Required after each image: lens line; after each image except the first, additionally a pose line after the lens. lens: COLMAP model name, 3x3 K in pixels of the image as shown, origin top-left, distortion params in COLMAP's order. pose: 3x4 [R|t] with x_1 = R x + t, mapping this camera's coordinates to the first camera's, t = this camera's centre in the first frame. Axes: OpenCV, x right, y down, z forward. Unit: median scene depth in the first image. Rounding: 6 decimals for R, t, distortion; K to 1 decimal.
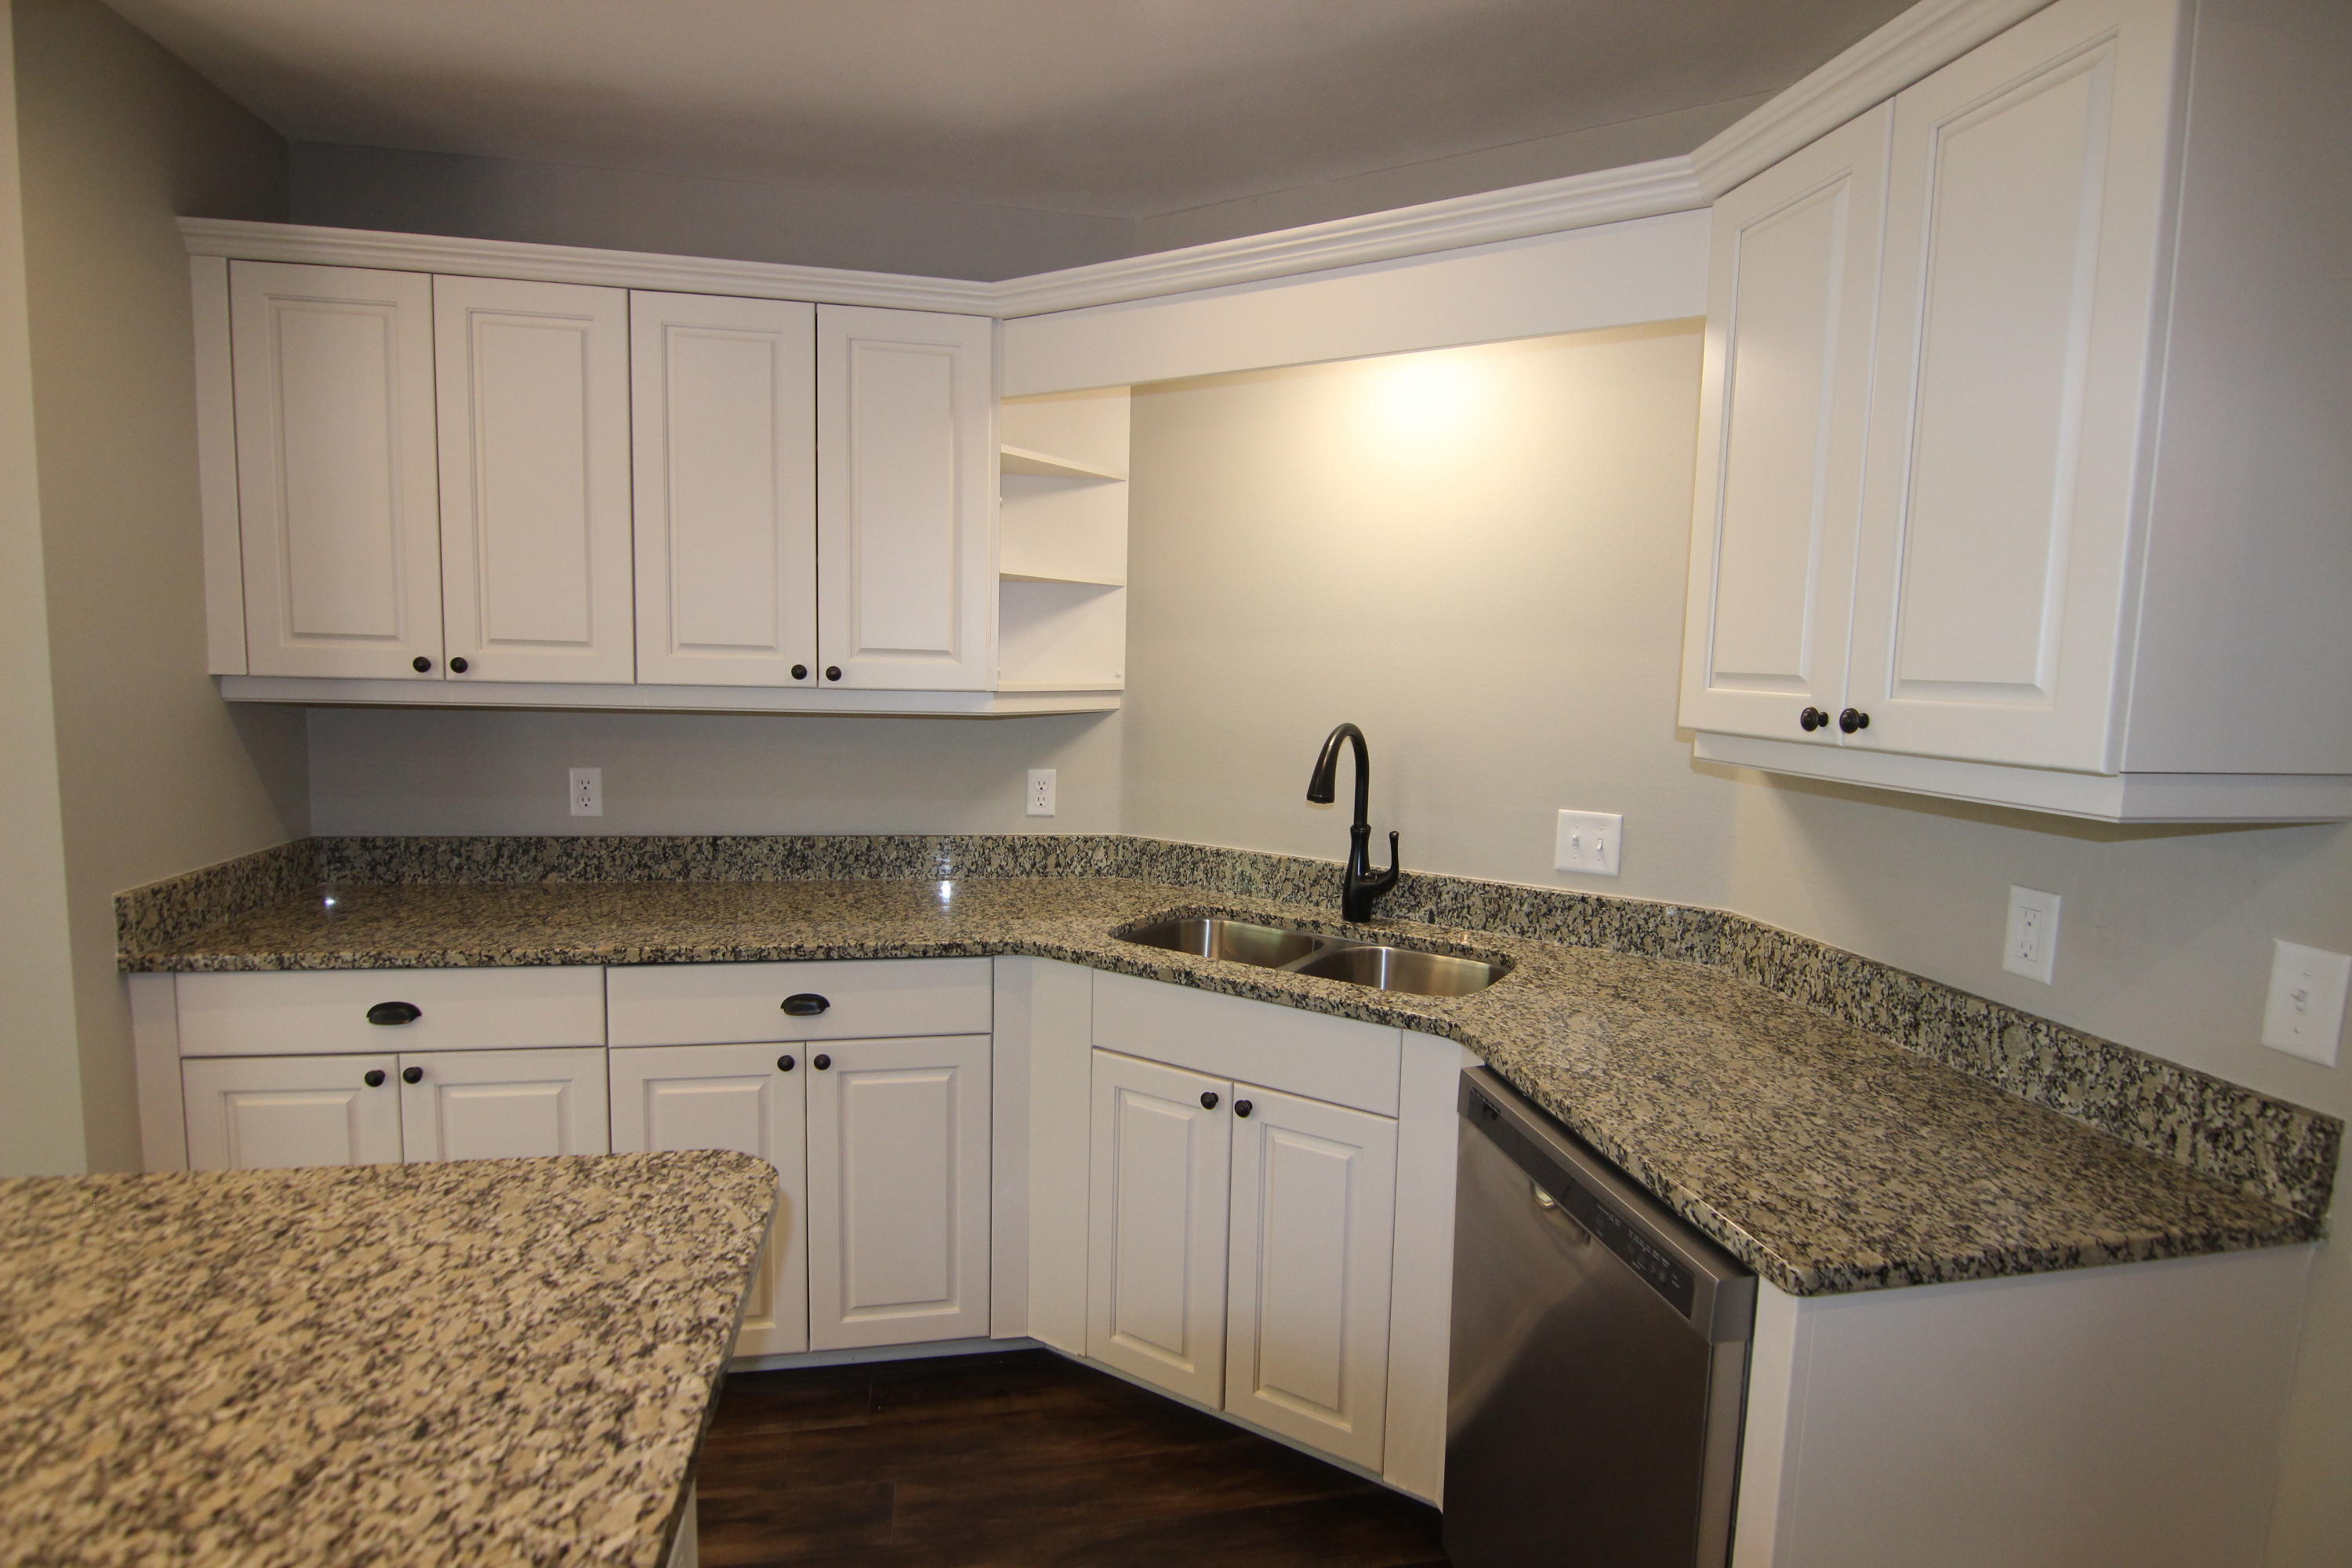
lens RADIAL K [[1195.1, 0, 1188.2], [0, 1195.1, 786.5], [0, 0, 1]] dist [-0.005065, -0.011562]
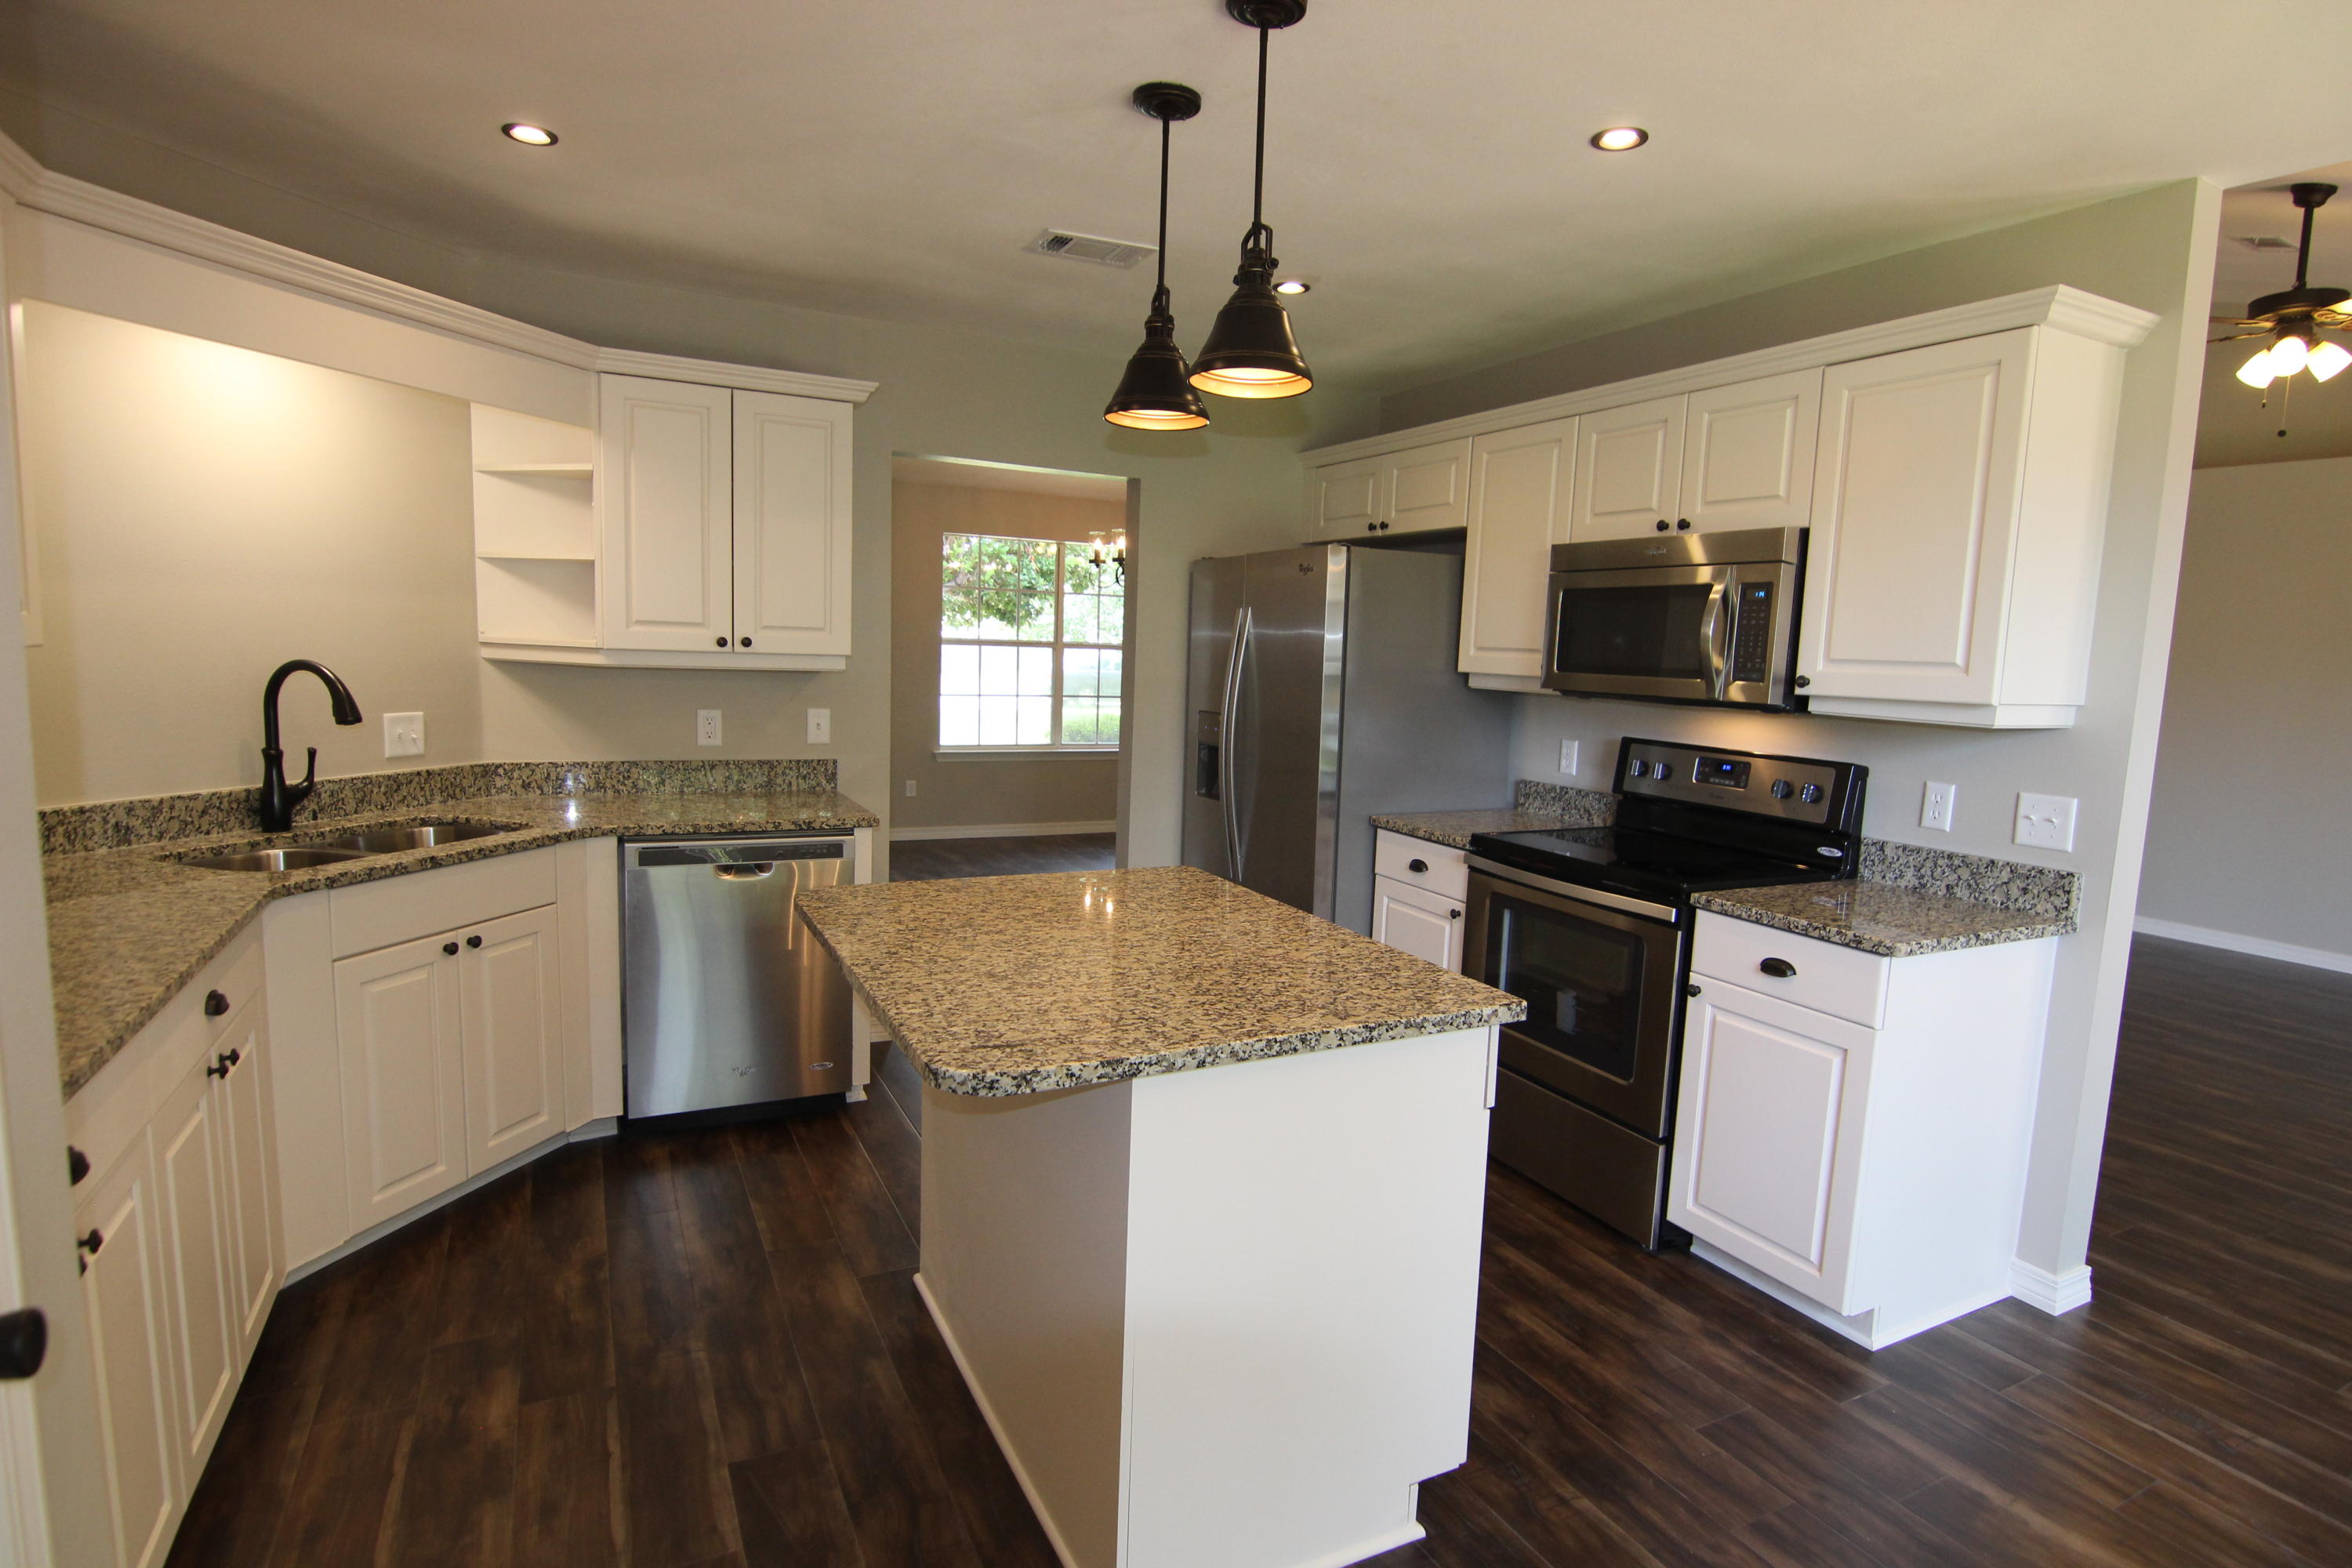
lens RADIAL K [[1195.1, 0, 1187.7], [0, 1195.1, 788.5], [0, 0, 1]] dist [-0.005065, -0.011562]
pose [[-0.275264, -0.154264, 0.948911, -1.475495], [0.058806, 0.982492, 0.176782, -0.099368], [-0.959568, 0.104464, -0.261373, 0.561087]]
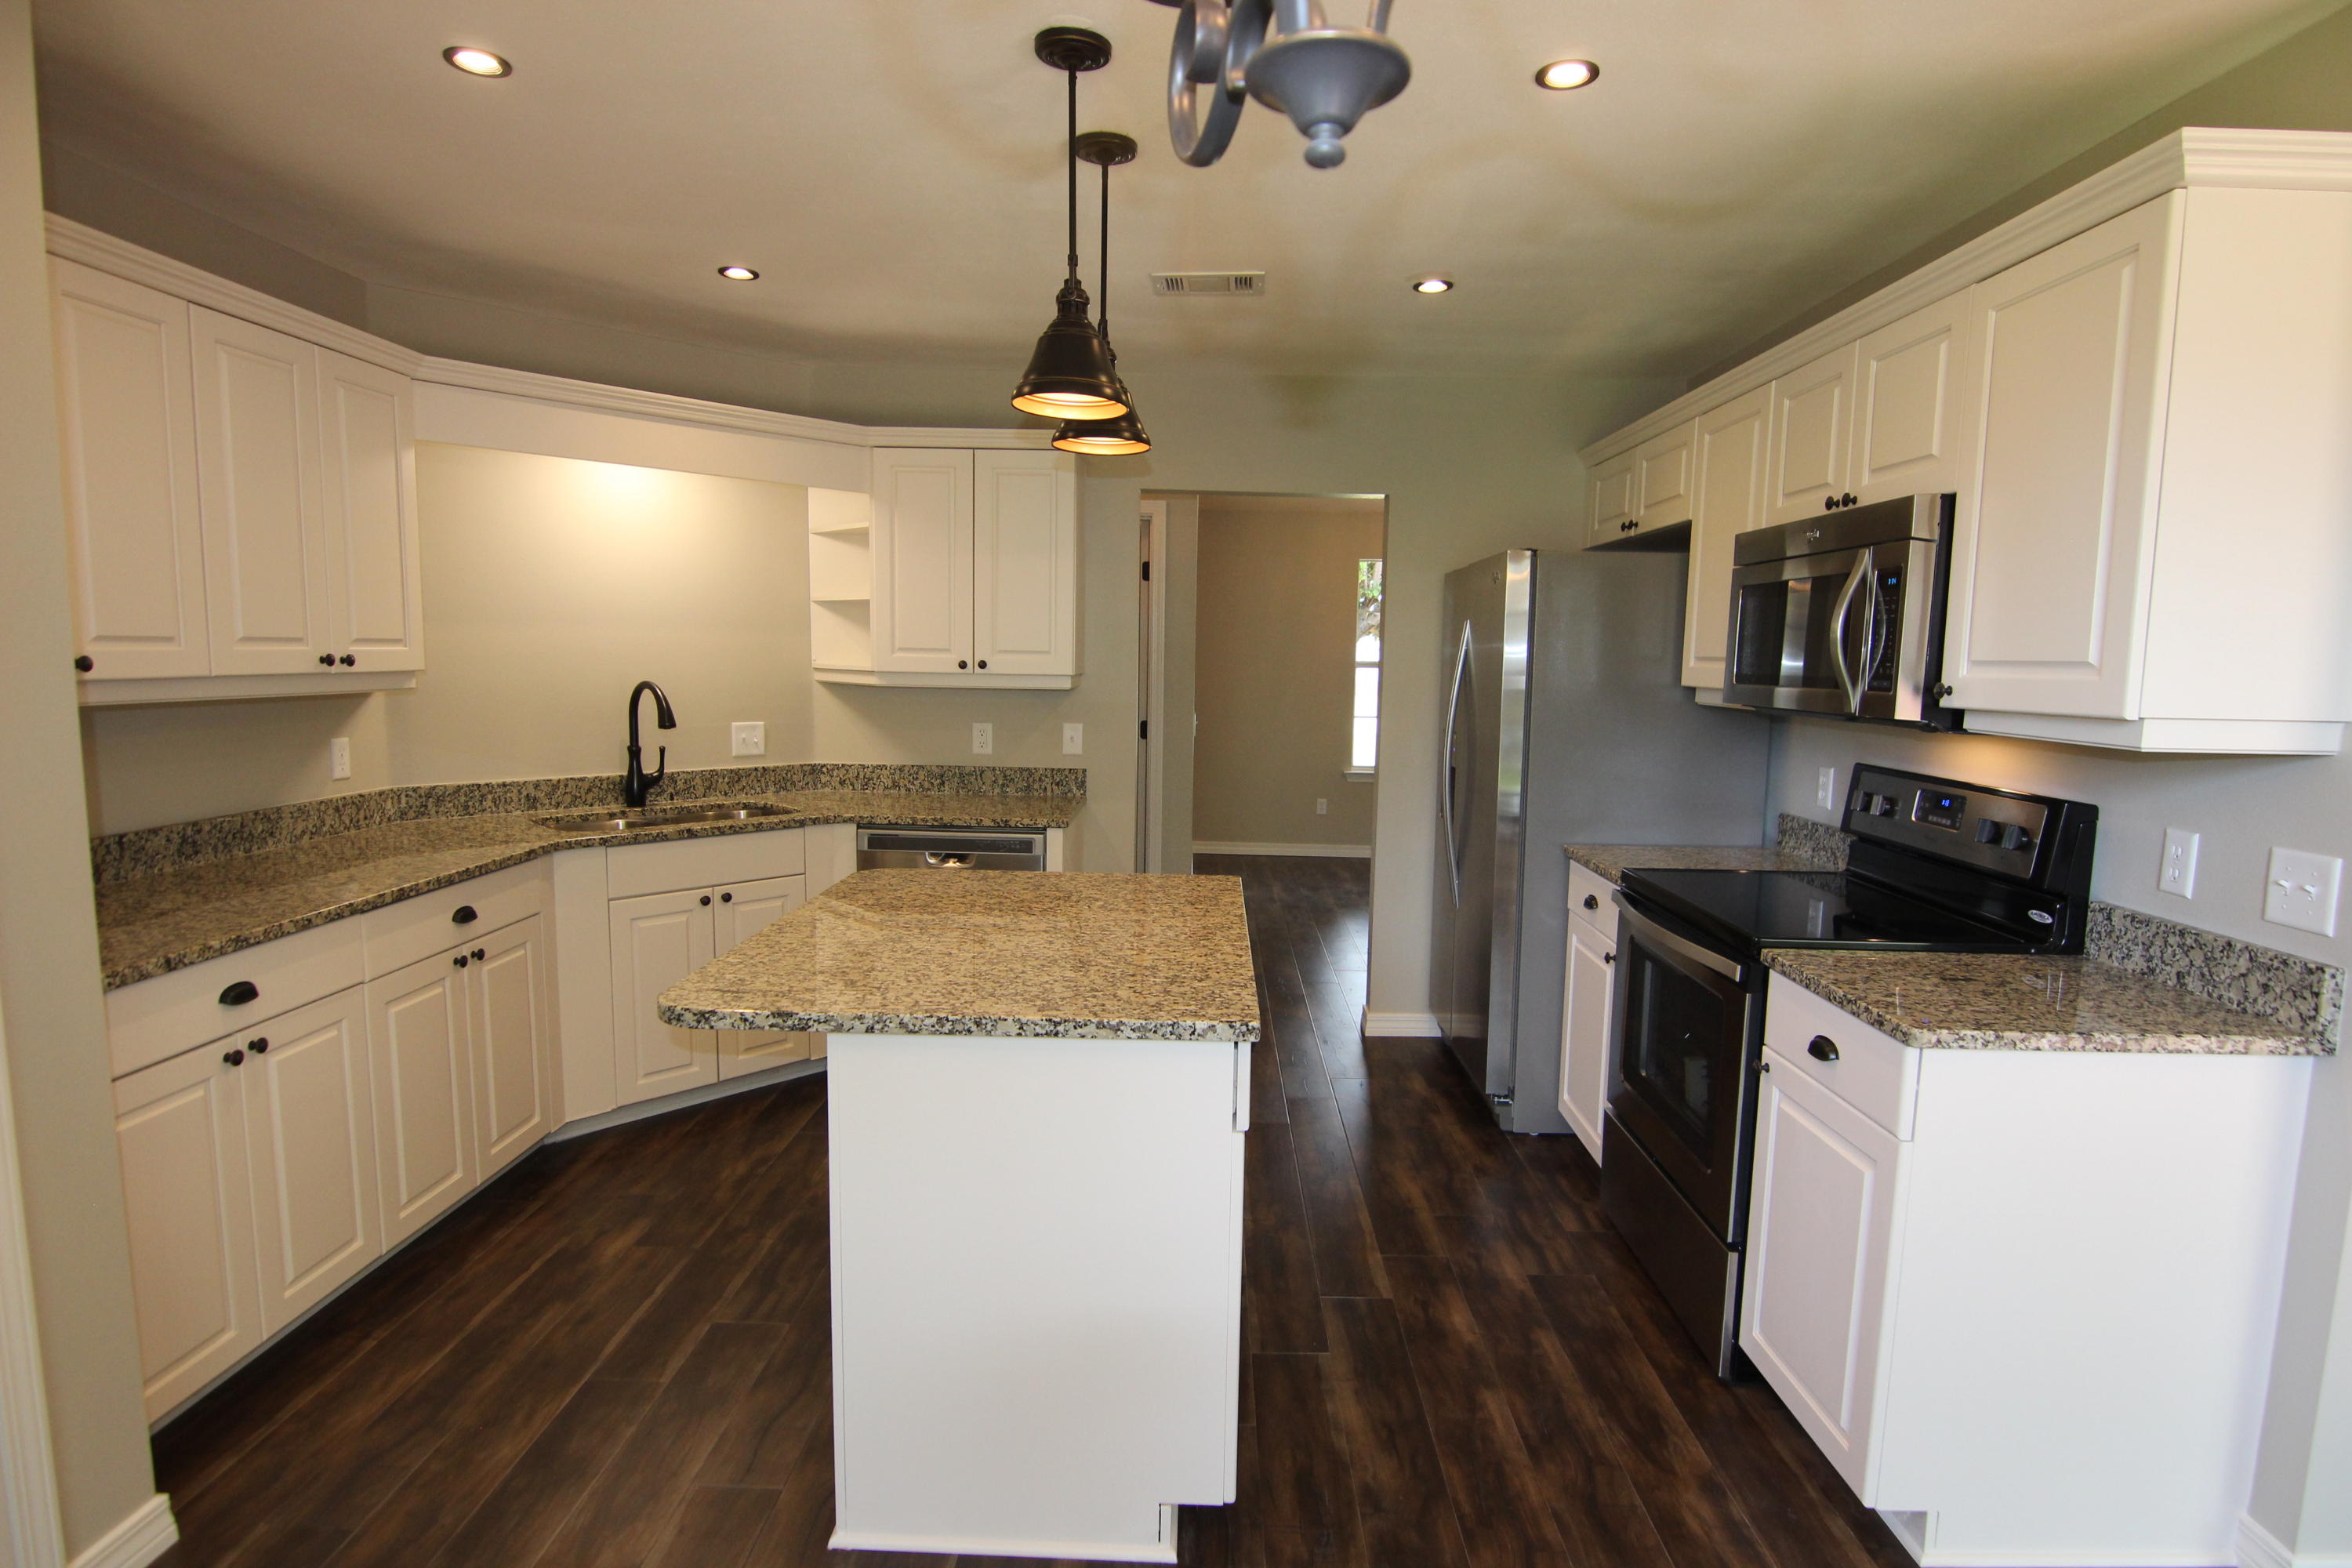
lens RADIAL K [[1195.1, 0, 1187.4], [0, 1195.1, 787.5], [0, 0, 1]] dist [-0.005065, -0.011562]
pose [[0.208385, -0.133233, 0.968930, -1.533817], [0.092755, 0.988905, 0.116031, -0.035542], [-0.973639, 0.065694, 0.218431, -0.067892]]
